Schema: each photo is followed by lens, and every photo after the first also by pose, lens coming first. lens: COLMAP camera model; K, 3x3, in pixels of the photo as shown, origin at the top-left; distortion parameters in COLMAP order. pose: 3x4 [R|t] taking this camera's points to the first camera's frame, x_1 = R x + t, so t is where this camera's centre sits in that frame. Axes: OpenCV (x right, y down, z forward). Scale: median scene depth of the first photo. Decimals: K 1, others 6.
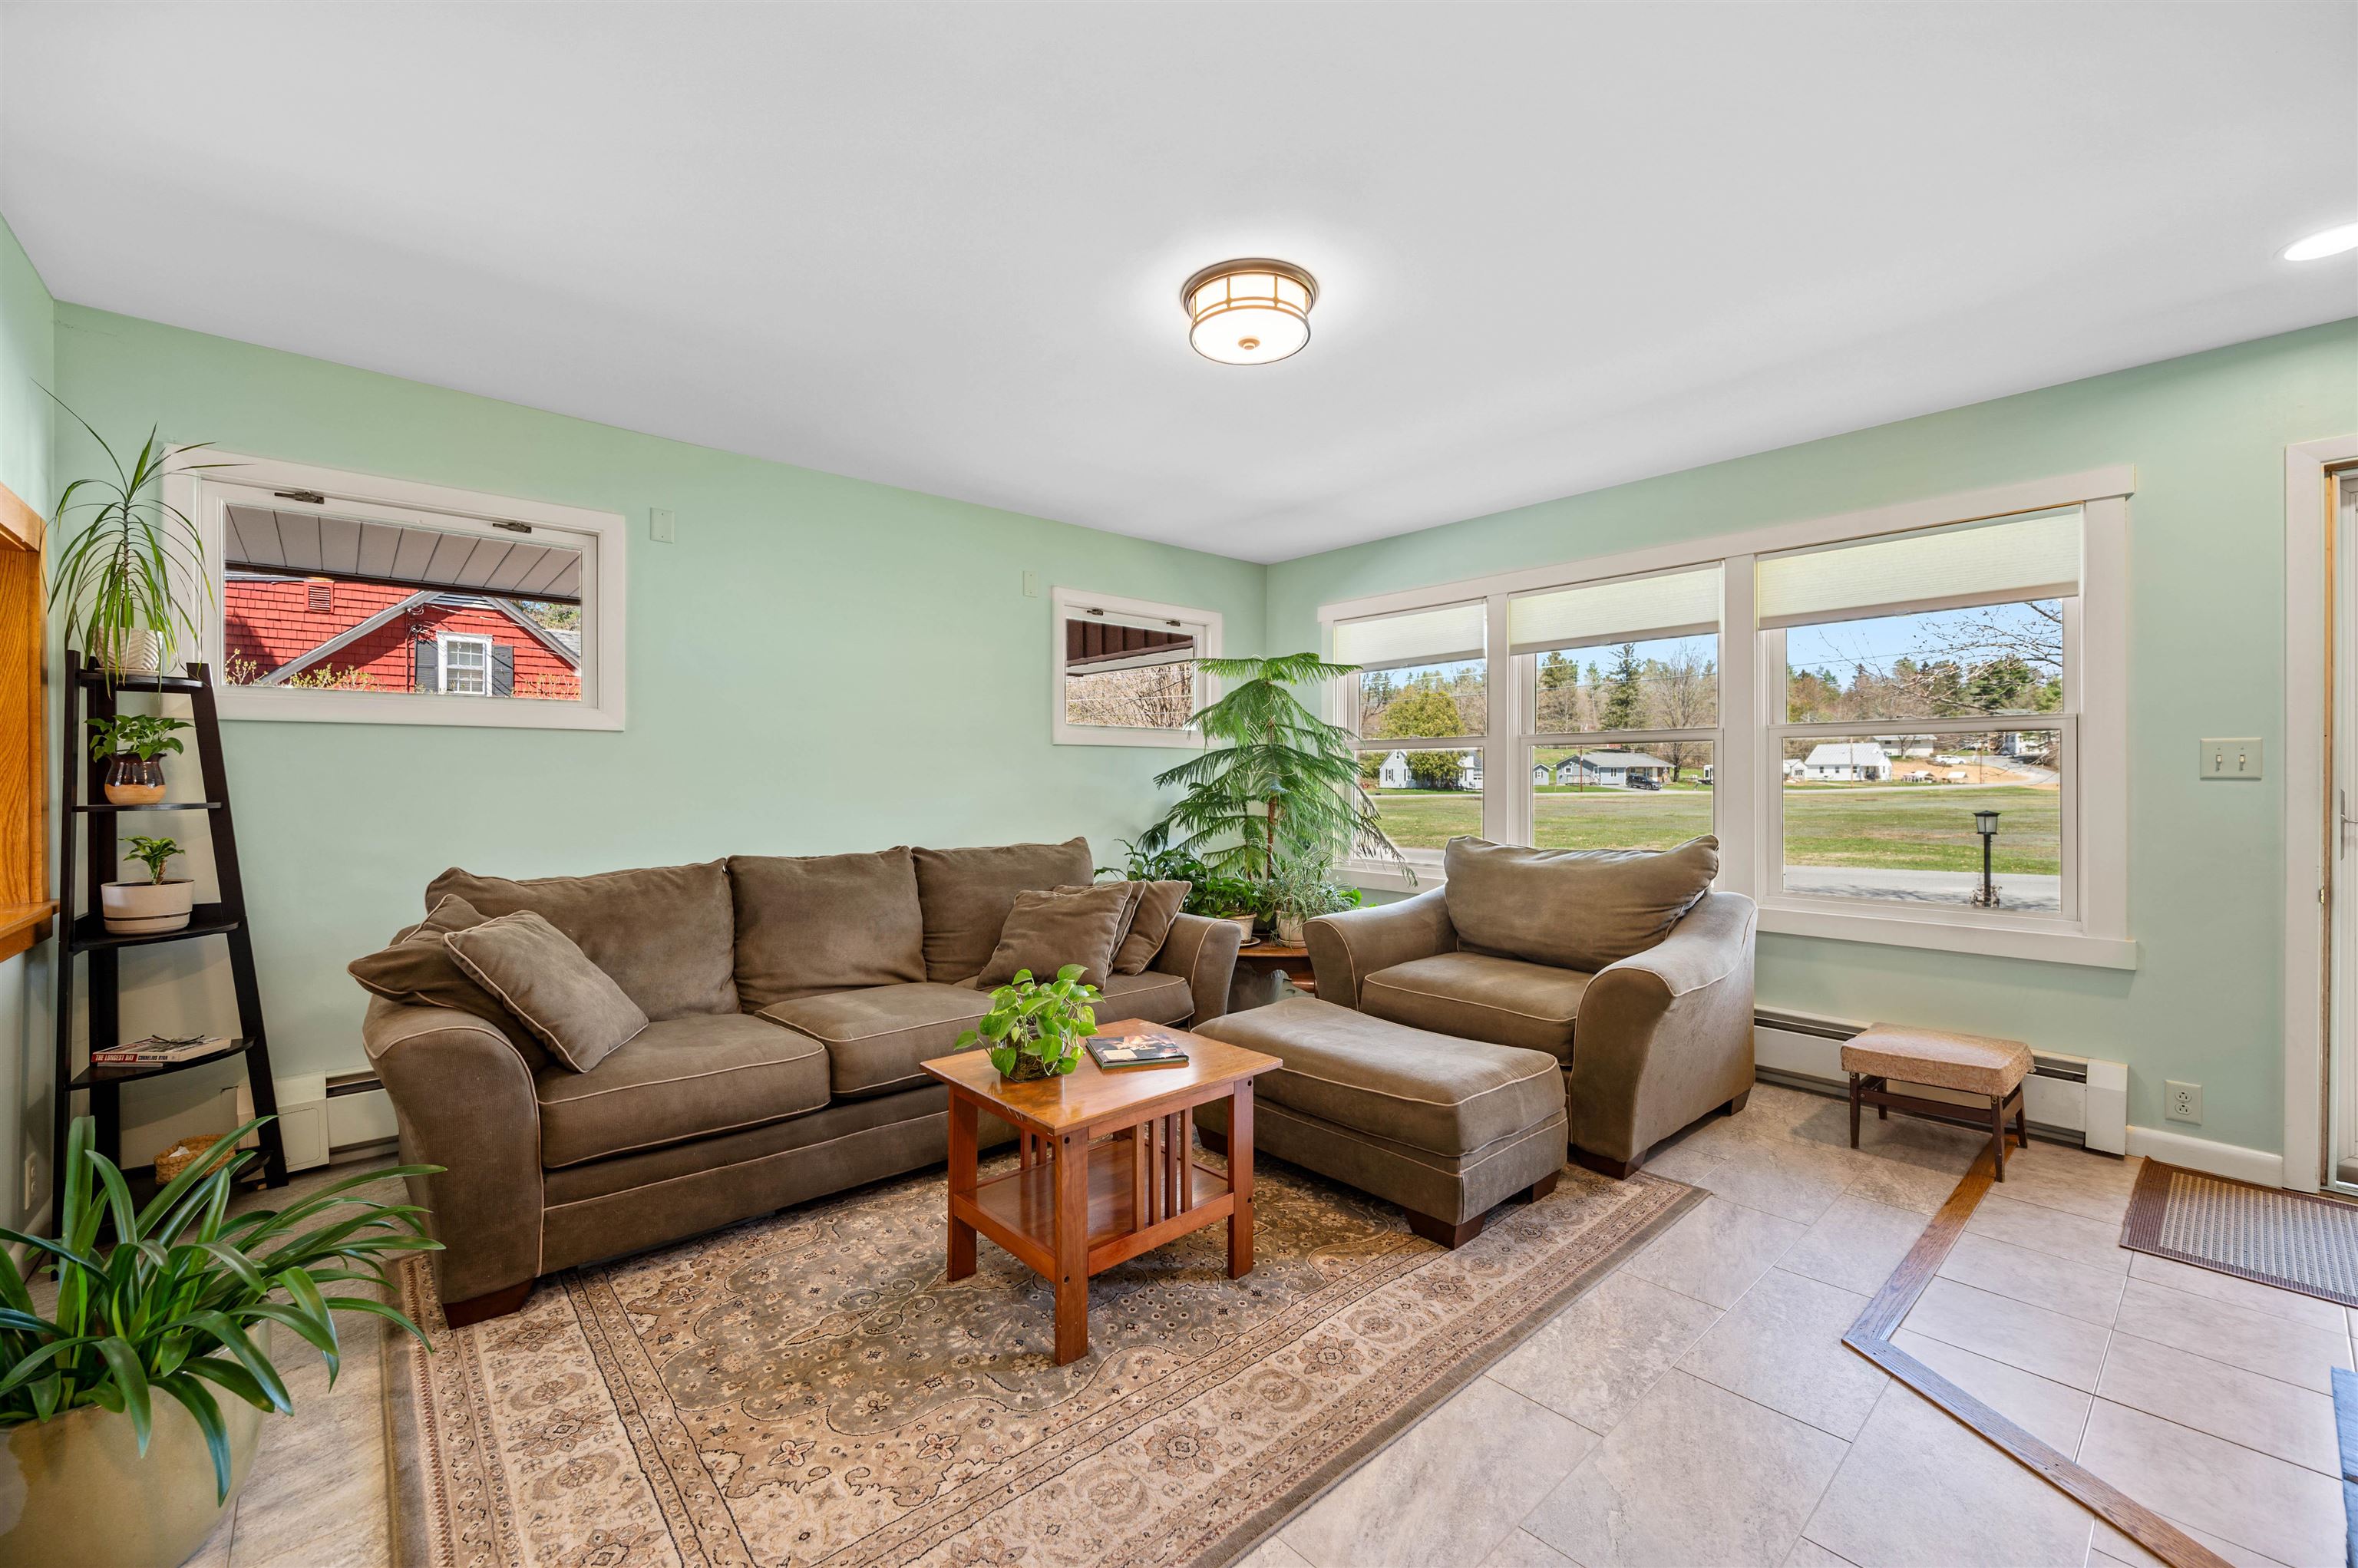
lens RADIAL K [[962.2, 0, 1181.8], [0, 962.2, 766.8], [0, 0, 1]] dist [0.000713, -0.000063]
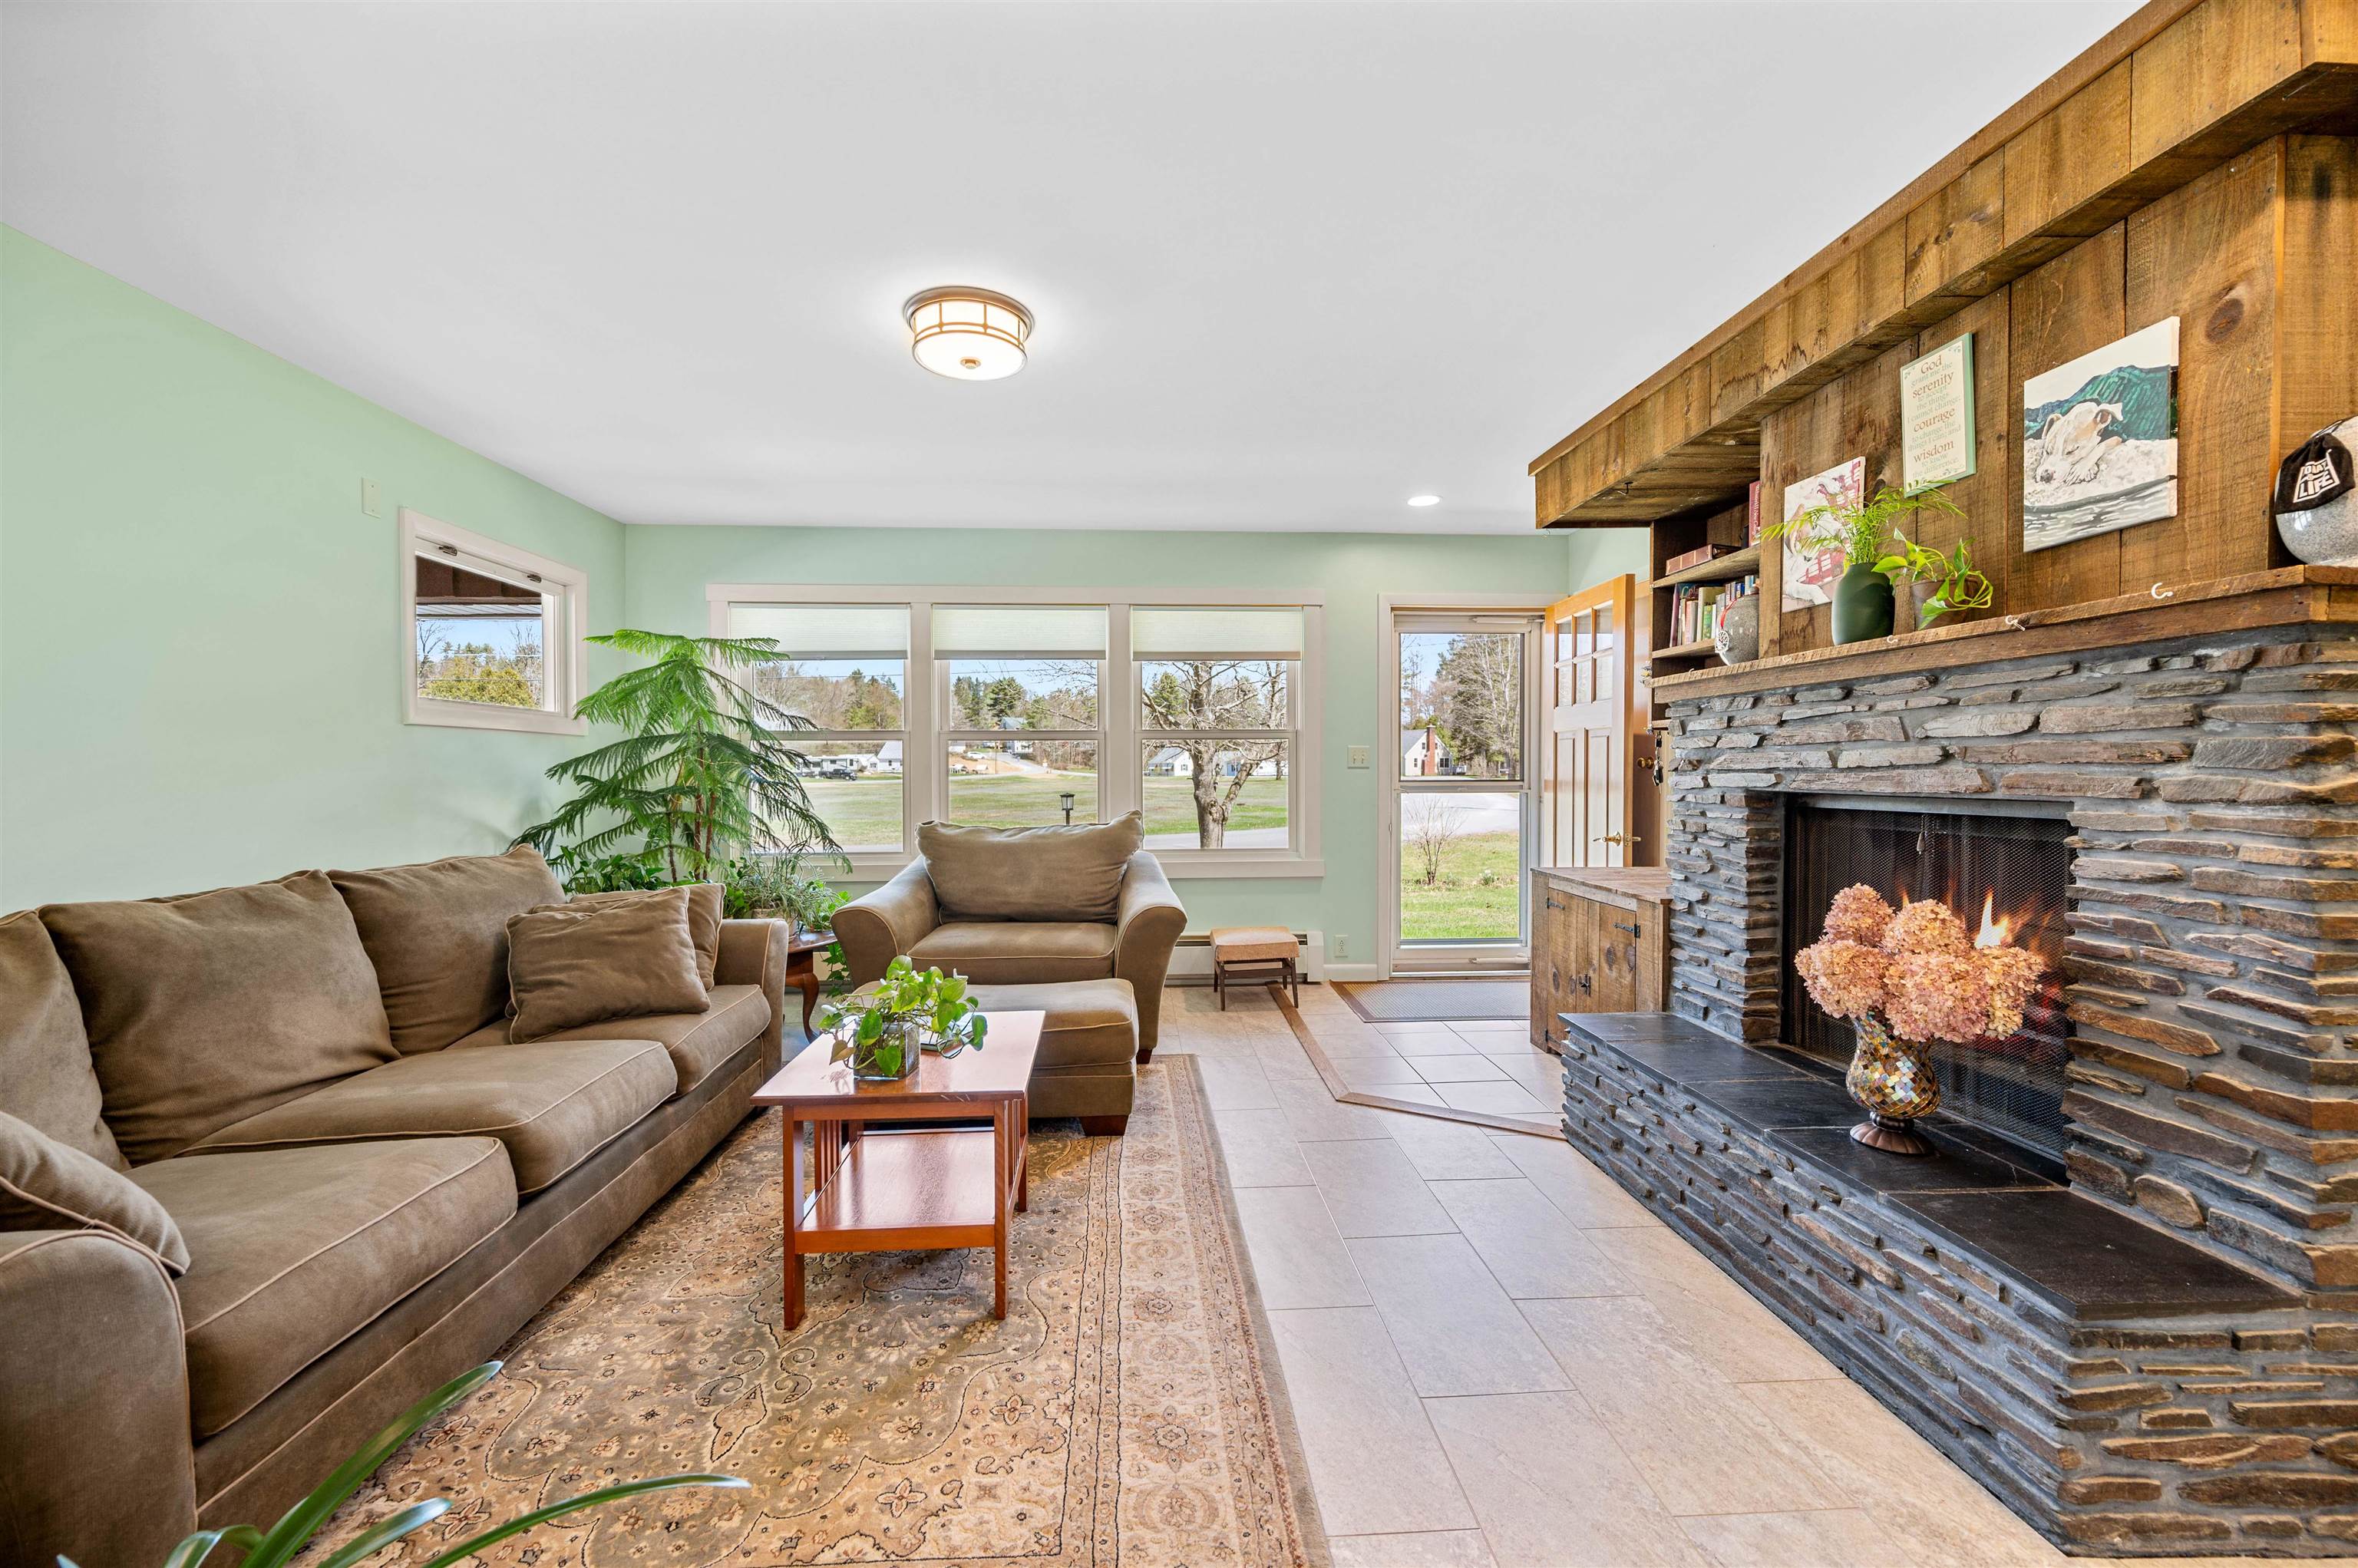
lens RADIAL K [[962.2, 0, 1181.8], [0, 962.2, 766.8], [0, 0, 1]] dist [0.000713, -0.000063]
pose [[0.607714, 0.000040, 0.794156, -0.471501], [-0.005910, 0.999973, 0.004472, 0.003667], [-0.794134, -0.007411, 0.607697, 0.112342]]
